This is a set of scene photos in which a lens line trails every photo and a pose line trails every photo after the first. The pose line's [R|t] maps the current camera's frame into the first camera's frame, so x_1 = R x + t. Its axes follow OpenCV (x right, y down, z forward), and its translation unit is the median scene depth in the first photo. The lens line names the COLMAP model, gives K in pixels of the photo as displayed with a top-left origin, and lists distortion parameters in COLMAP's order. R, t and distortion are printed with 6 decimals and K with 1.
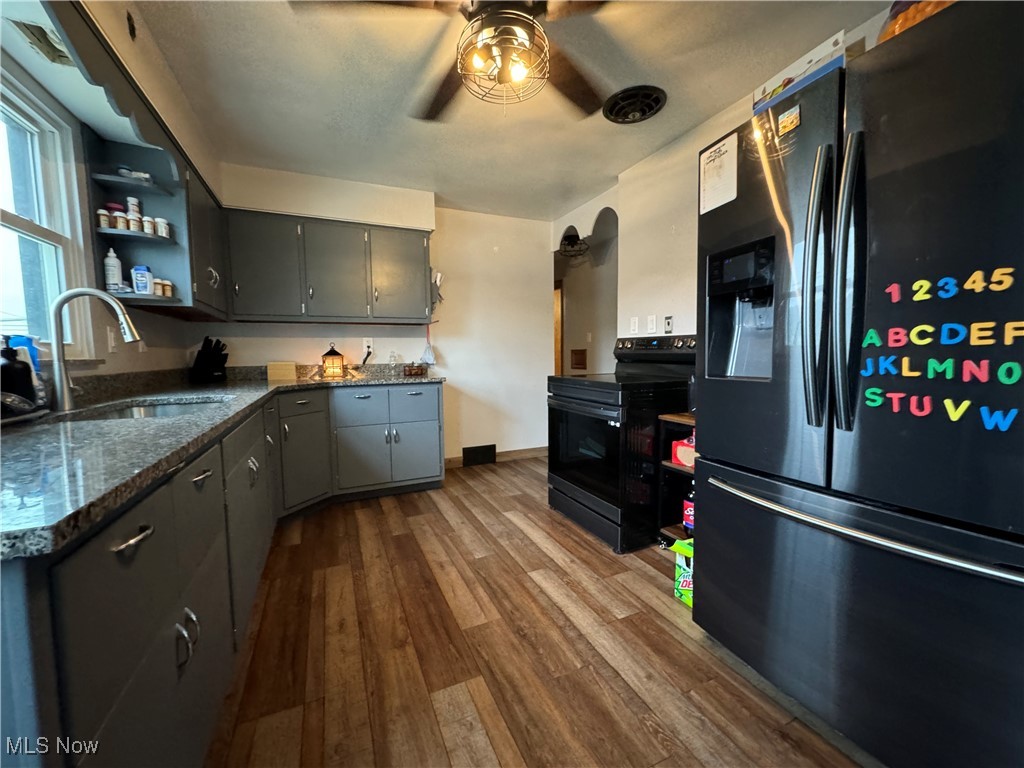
lens RADIAL K [[408.5, 0, 511.2], [0, 408.5, 383.3], [0, 0, 1]] dist [-0.002211, 0.000052]
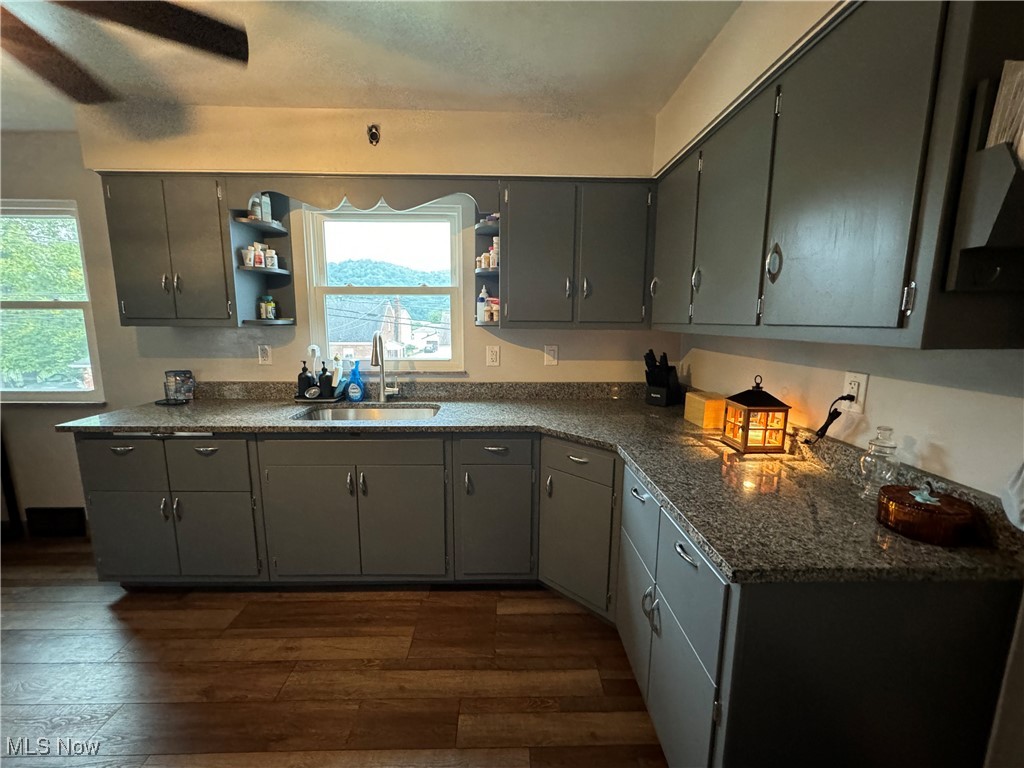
lens RADIAL K [[408.5, 0, 511.2], [0, 408.5, 383.3], [0, 0, 1]] dist [-0.002211, 0.000052]
pose [[-0.392970, 0.154874, -0.906415, 0.167256], [-0.066226, 0.978388, 0.195883, -0.256478], [0.917163, 0.137004, -0.374221, 1.425616]]
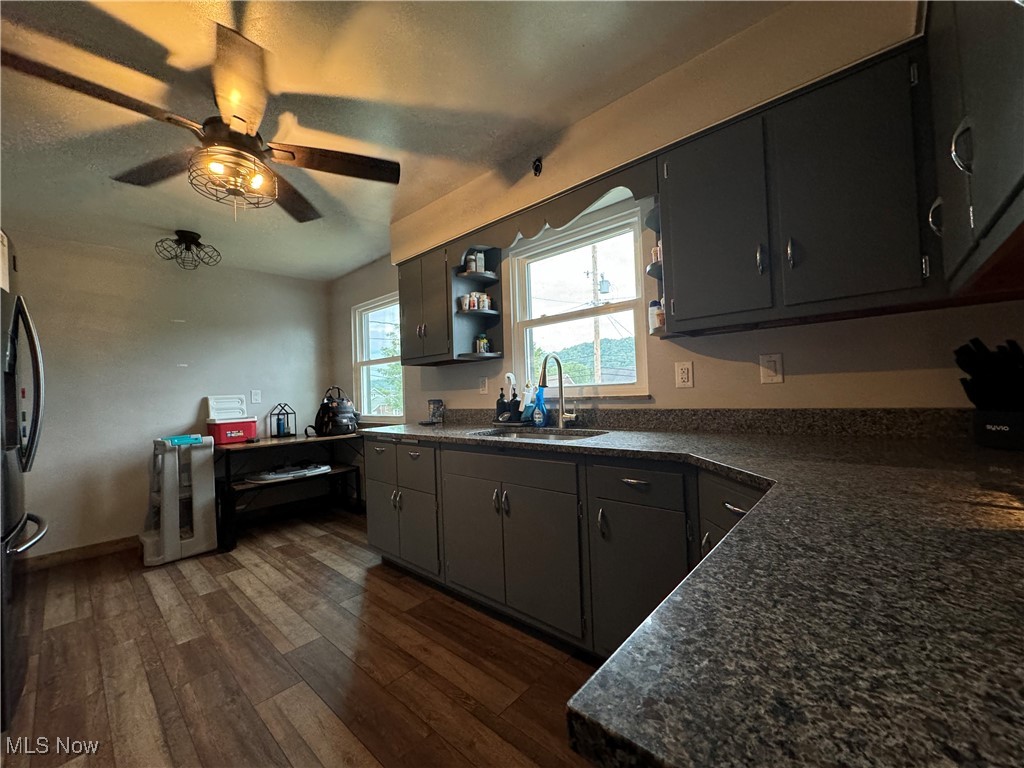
lens RADIAL K [[408.5, 0, 511.2], [0, 408.5, 383.3], [0, 0, 1]] dist [-0.002211, 0.000052]
pose [[-0.916169, 0.044267, -0.398340, -0.171313], [0.024683, 0.998227, 0.054161, -0.138987], [0.400031, 0.039789, -0.915637, 1.614098]]
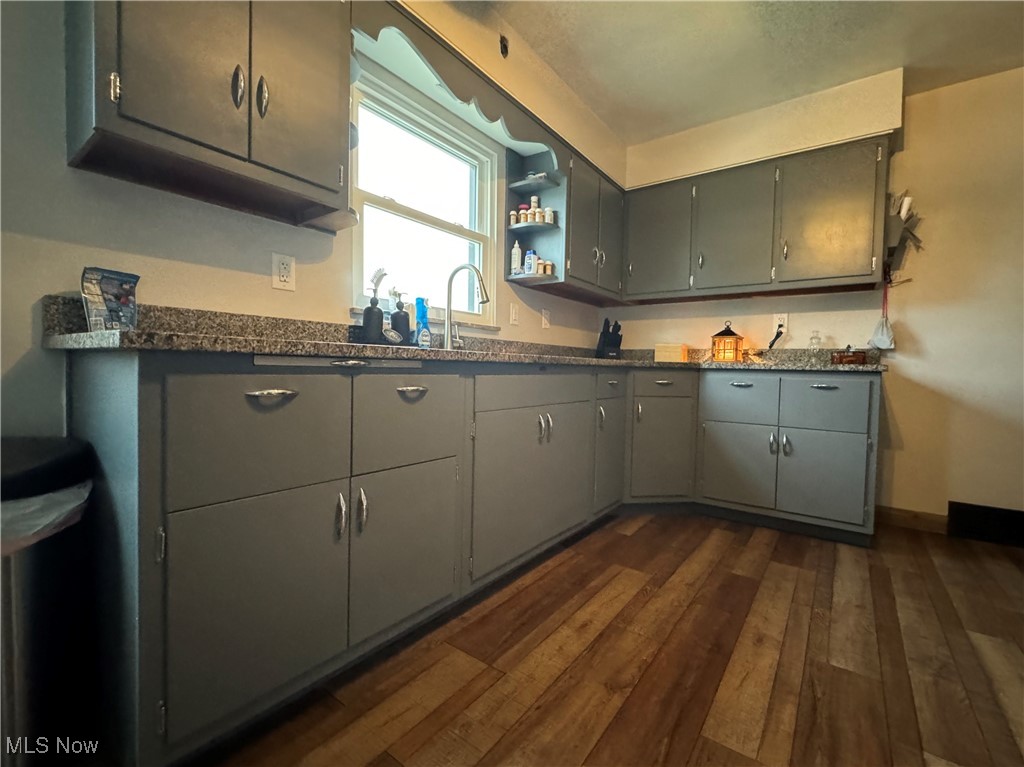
lens RADIAL K [[453.4, 0, 511.0], [0, 453.4, 382.3], [0, 0, 1]] dist [-0.001298, -0.000041]
pose [[0.486485, 0.054476, -0.871989, 0.226161], [-0.091136, 0.995774, 0.011364, 0.080286], [0.868922, 0.073942, 0.489394, 0.297714]]
